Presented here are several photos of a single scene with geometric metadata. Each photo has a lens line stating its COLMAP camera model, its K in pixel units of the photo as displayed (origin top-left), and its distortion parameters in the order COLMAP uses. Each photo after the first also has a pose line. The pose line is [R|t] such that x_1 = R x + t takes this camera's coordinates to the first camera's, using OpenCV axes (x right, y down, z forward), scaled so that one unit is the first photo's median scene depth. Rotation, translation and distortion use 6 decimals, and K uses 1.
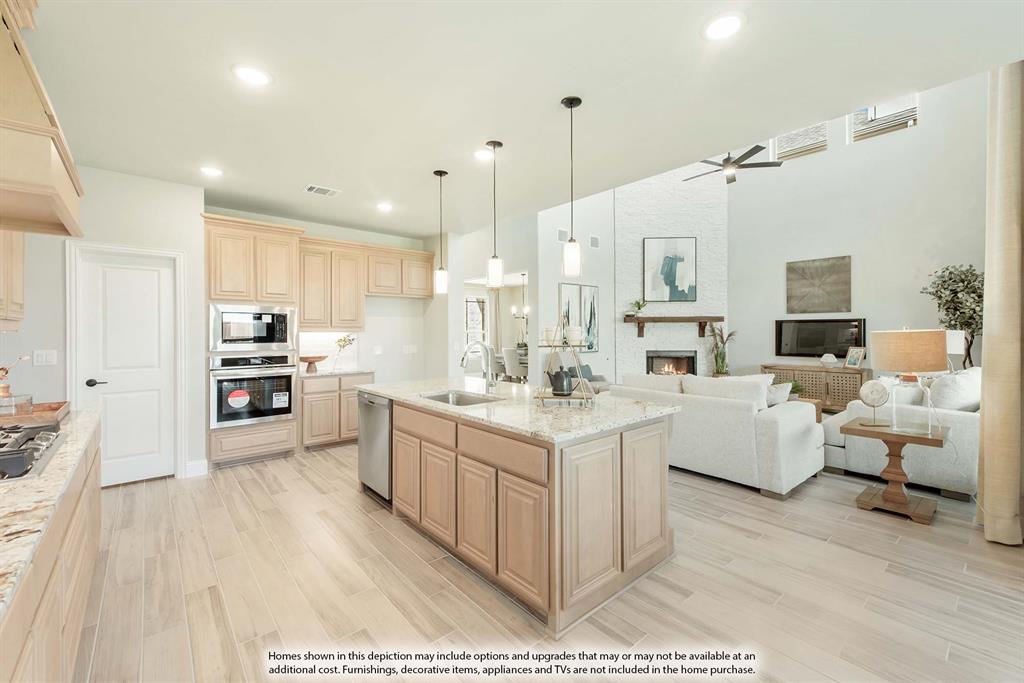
lens RADIAL K [[416.2, 0, 522.8], [0, 416.2, 332.3], [0, 0, 1]] dist [0.009165, -0.001359]
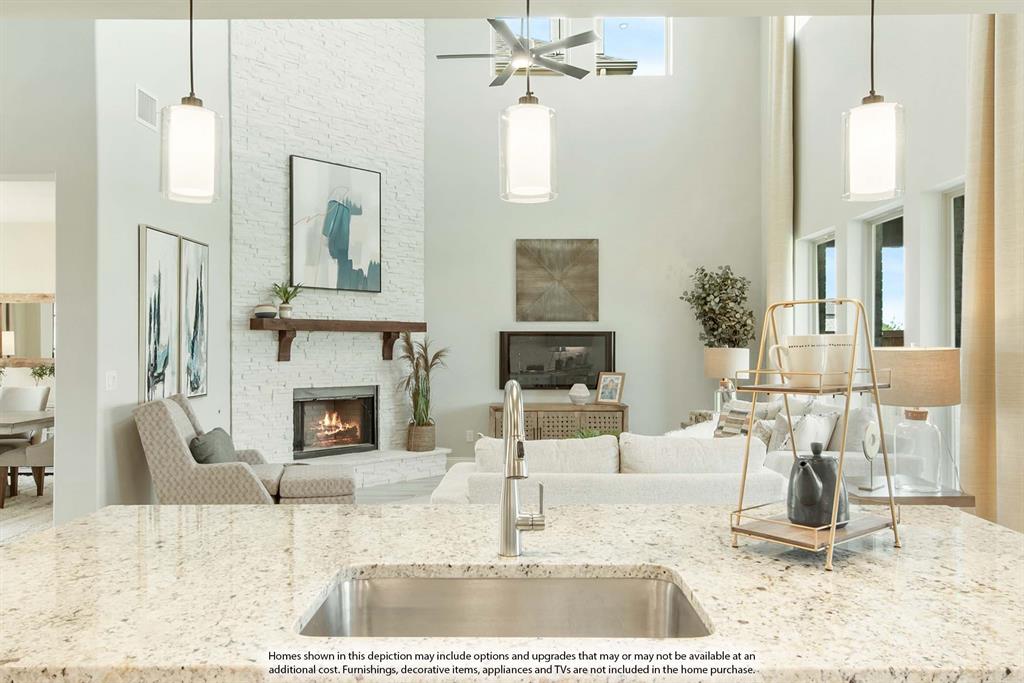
lens RADIAL K [[740.7, 0, 506.6], [0, 740.7, 344.8], [0, 0, 1]] dist [0.011951, 0.002067]
pose [[0.674362, 0.007449, 0.738363, -0.200442], [-0.000430, 0.999953, -0.009695, 0.001443], [-0.738401, 0.006221, 0.674334, 0.278521]]
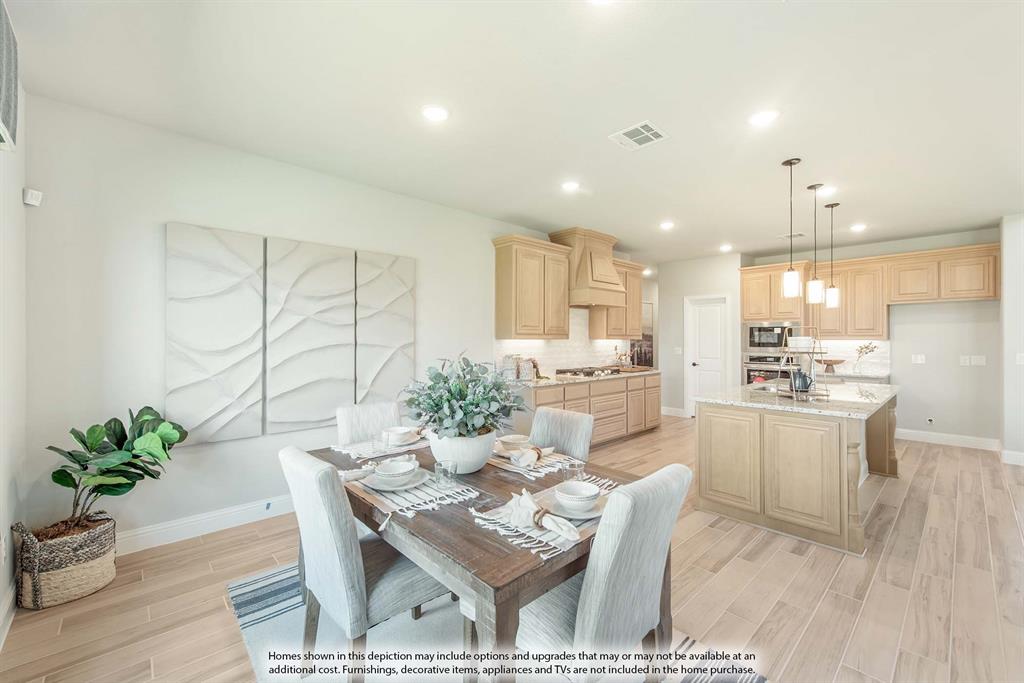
lens RADIAL K [[416.2, 0, 514.7], [0, 416.2, 339.7], [0, 0, 1]] dist [0.009165, -0.001359]
pose [[0.018867, 0.005311, -0.999808, 0.496162], [-0.002252, 0.999984, 0.005270, -0.003637], [0.999819, 0.002152, 0.018879, 0.044174]]
